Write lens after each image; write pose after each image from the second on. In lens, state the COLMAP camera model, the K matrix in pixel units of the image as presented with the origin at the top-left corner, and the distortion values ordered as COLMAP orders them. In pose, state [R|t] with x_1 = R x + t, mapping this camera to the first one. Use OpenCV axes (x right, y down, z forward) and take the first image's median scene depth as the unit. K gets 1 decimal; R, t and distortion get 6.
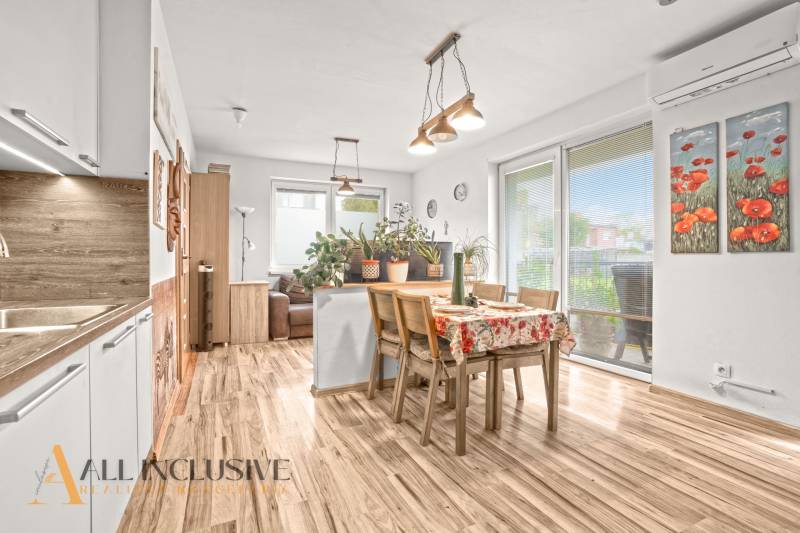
lens RADIAL K [[378.8, 0, 402.6], [0, 378.8, 262.8], [0, 0, 1]] dist [-0.043771, 0.014676]
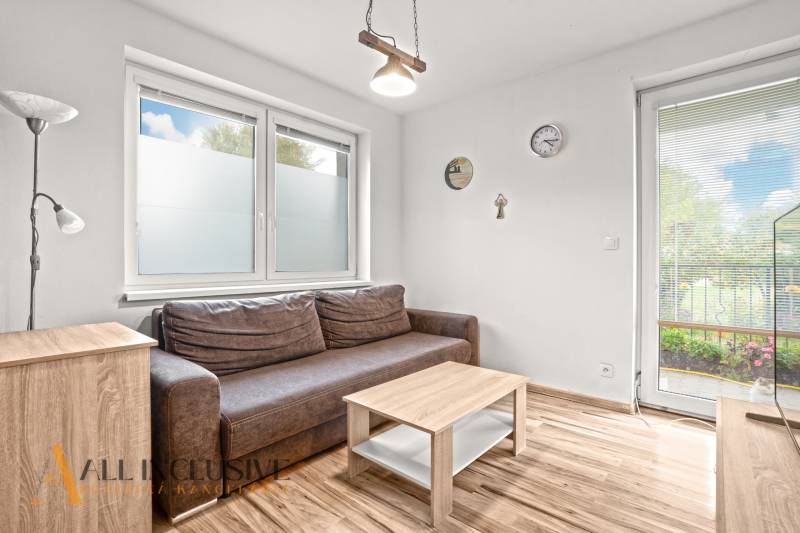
lens RADIAL K [[378.8, 0, 396.9], [0, 378.8, 266.3], [0, 0, 1]] dist [-0.043771, 0.014676]
pose [[0.919176, 0.000650, 0.393845, -0.258424], [0.001154, 0.999990, -0.004345, -0.001936], [-0.393844, 0.004448, 0.919166, 0.581006]]
